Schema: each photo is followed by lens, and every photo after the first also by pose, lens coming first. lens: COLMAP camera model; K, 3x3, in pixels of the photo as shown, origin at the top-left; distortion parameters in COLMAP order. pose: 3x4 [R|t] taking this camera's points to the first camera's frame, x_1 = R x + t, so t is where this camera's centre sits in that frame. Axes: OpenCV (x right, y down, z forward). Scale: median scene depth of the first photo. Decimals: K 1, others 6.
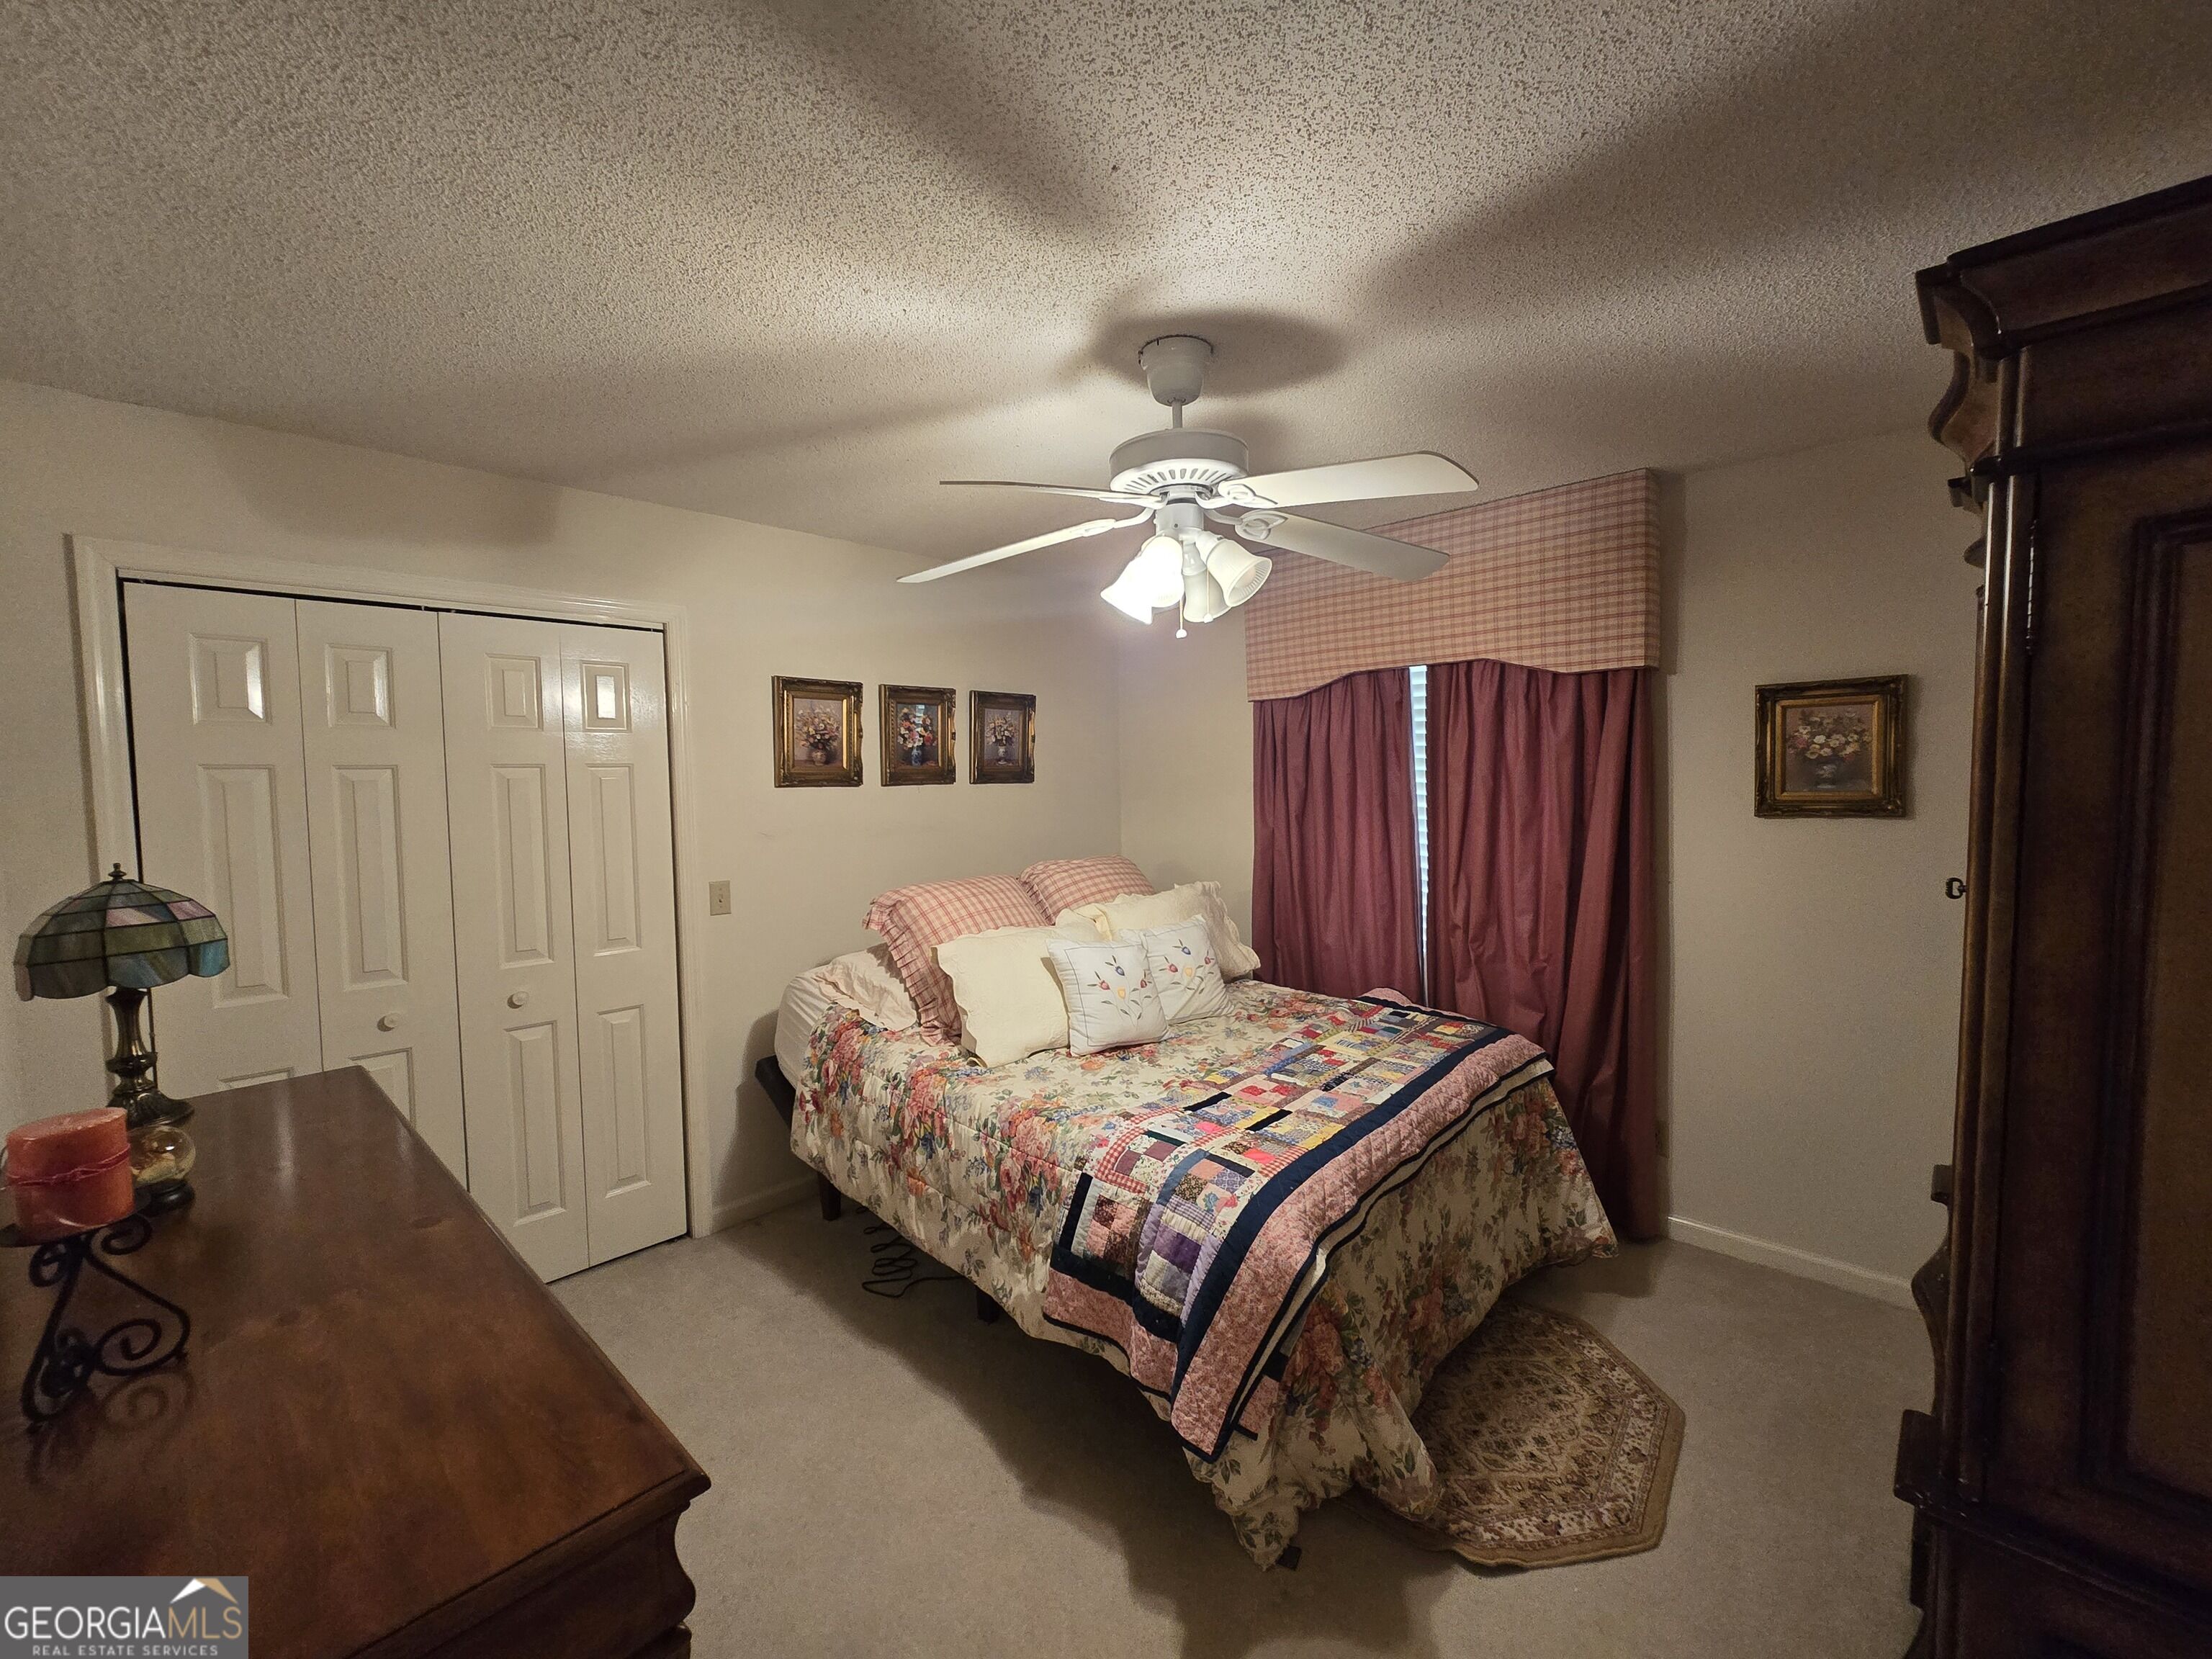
lens RADIAL K [[907.9, 0, 1103.8], [0, 907.9, 835.4], [0, 0, 1]] dist [-0.002359, -0.000201]
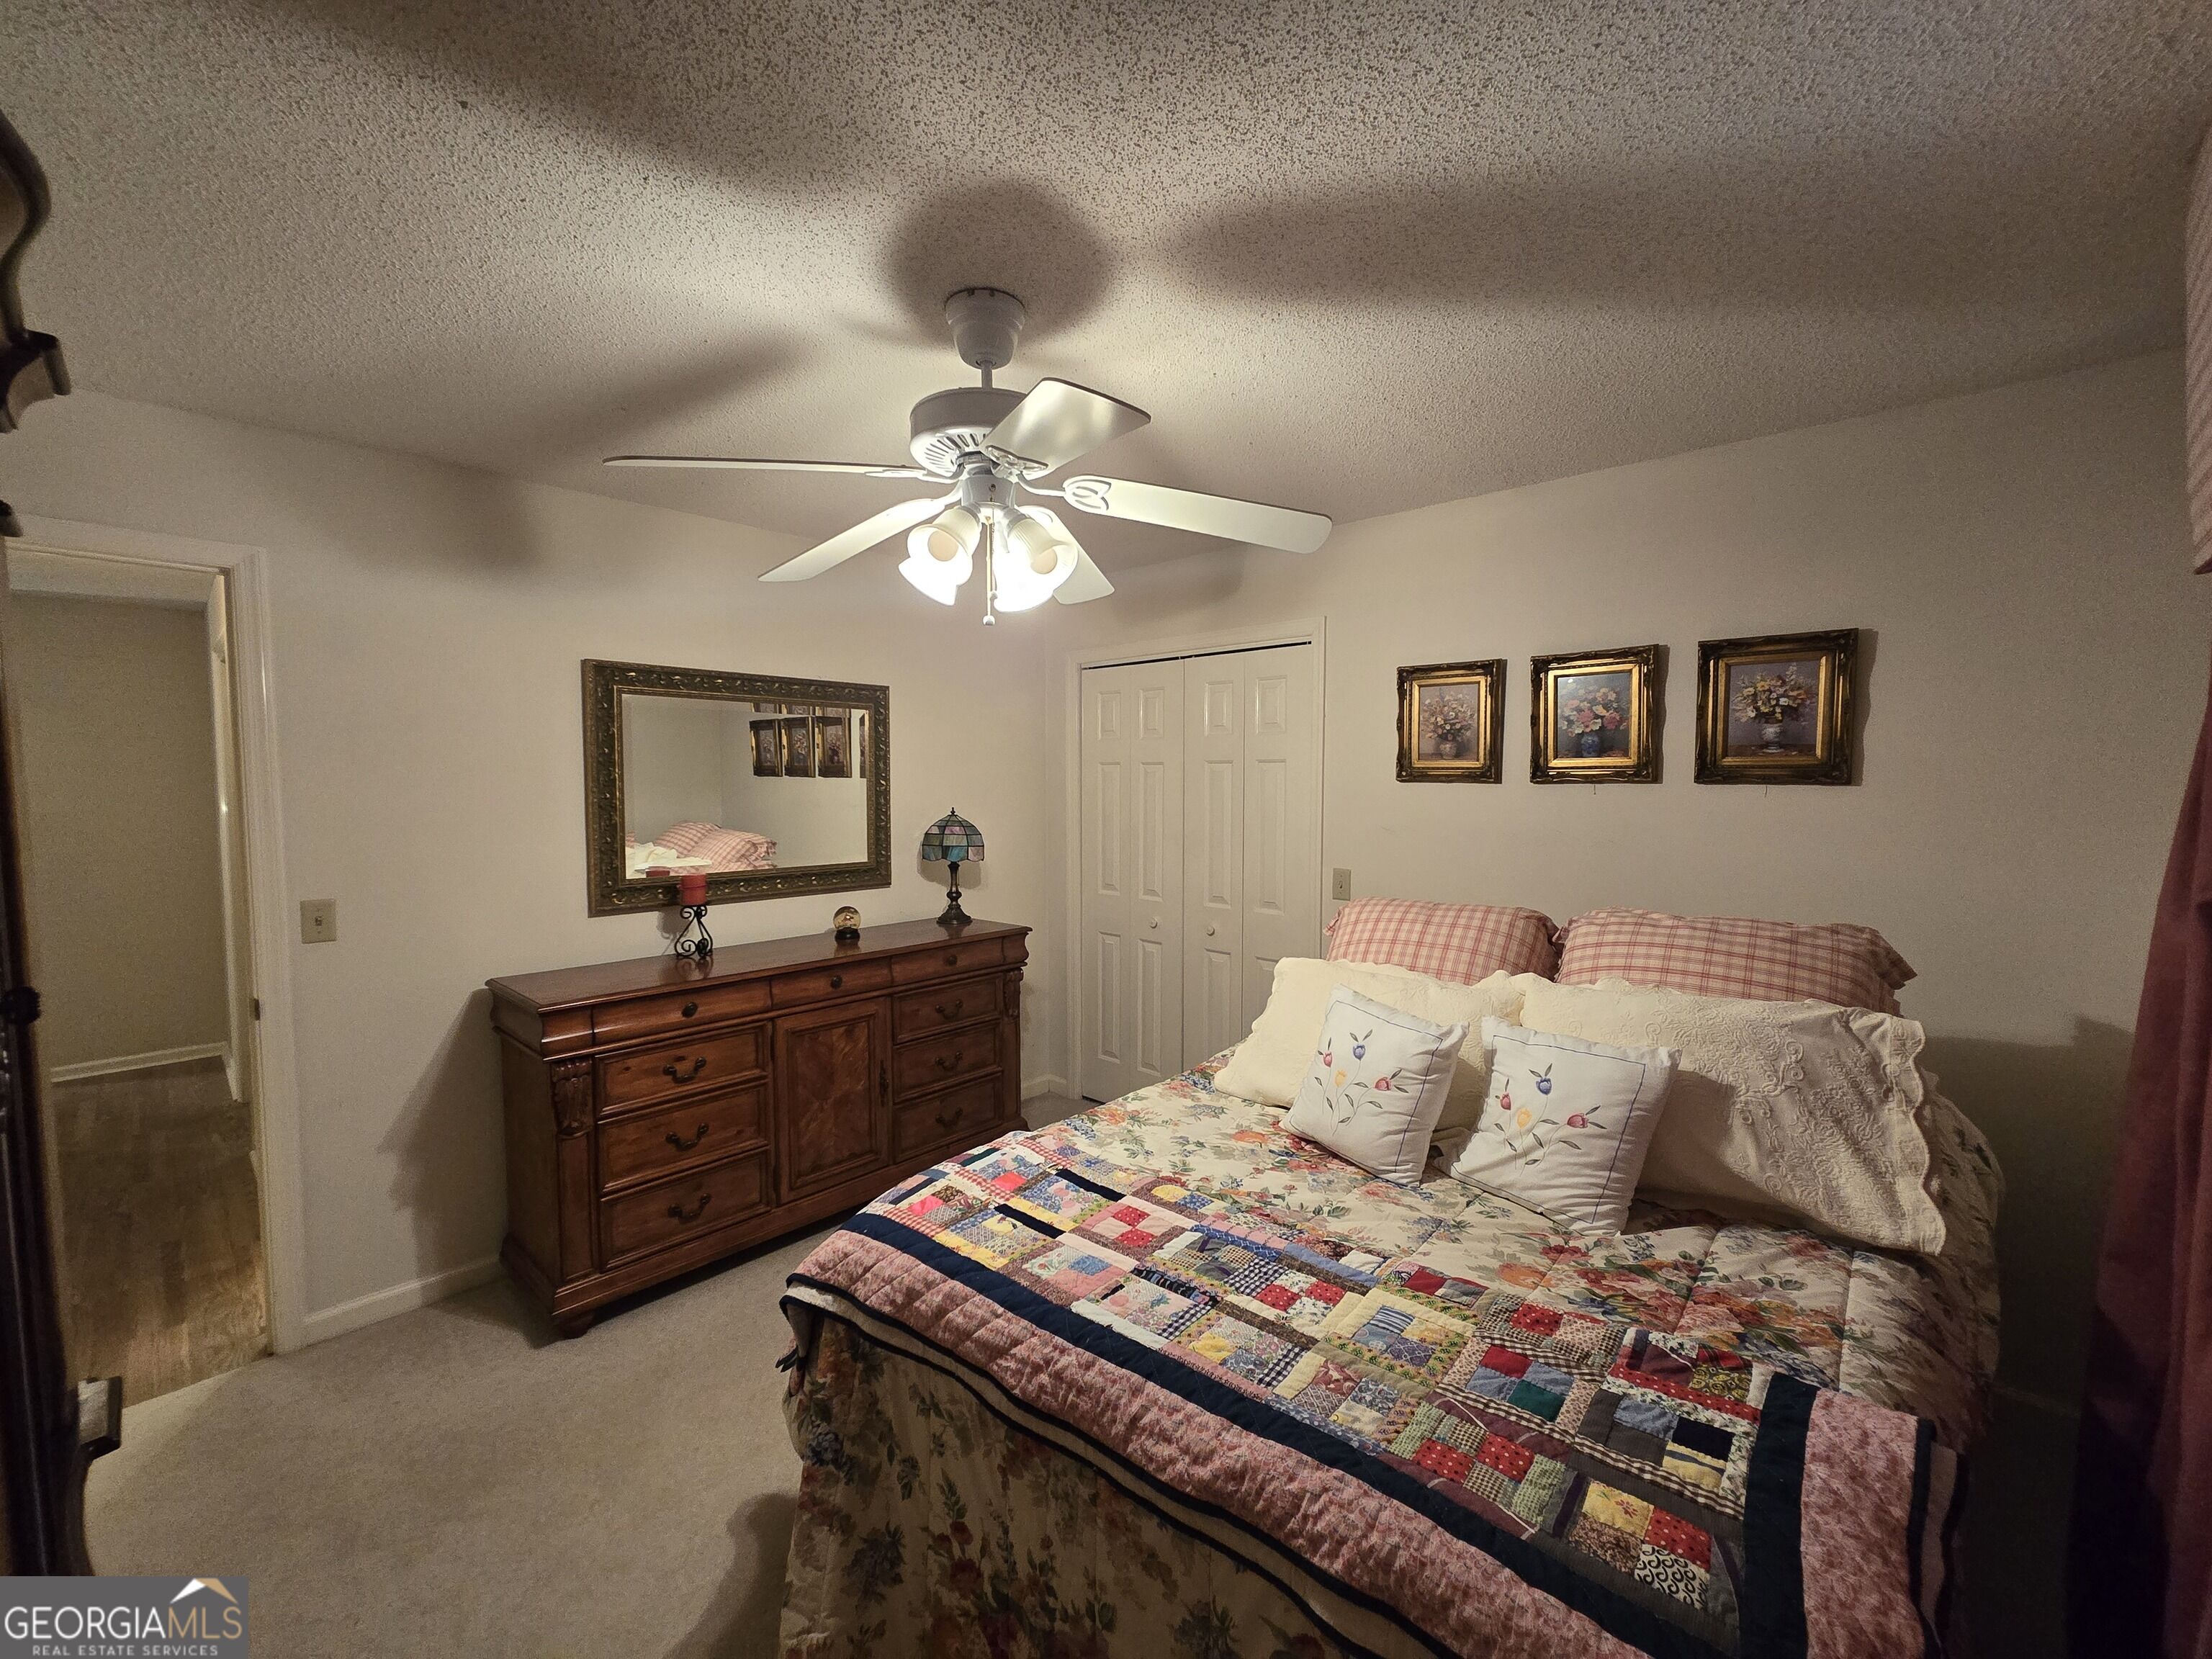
lens RADIAL K [[907.9, 0, 1103.8], [0, 907.9, 835.4], [0, 0, 1]] dist [-0.002359, -0.000201]
pose [[0.009369, 0.079986, -0.996752, 0.790019], [-0.065067, 0.994732, 0.079212, -0.068082], [0.997837, 0.064114, 0.014524, 0.874307]]
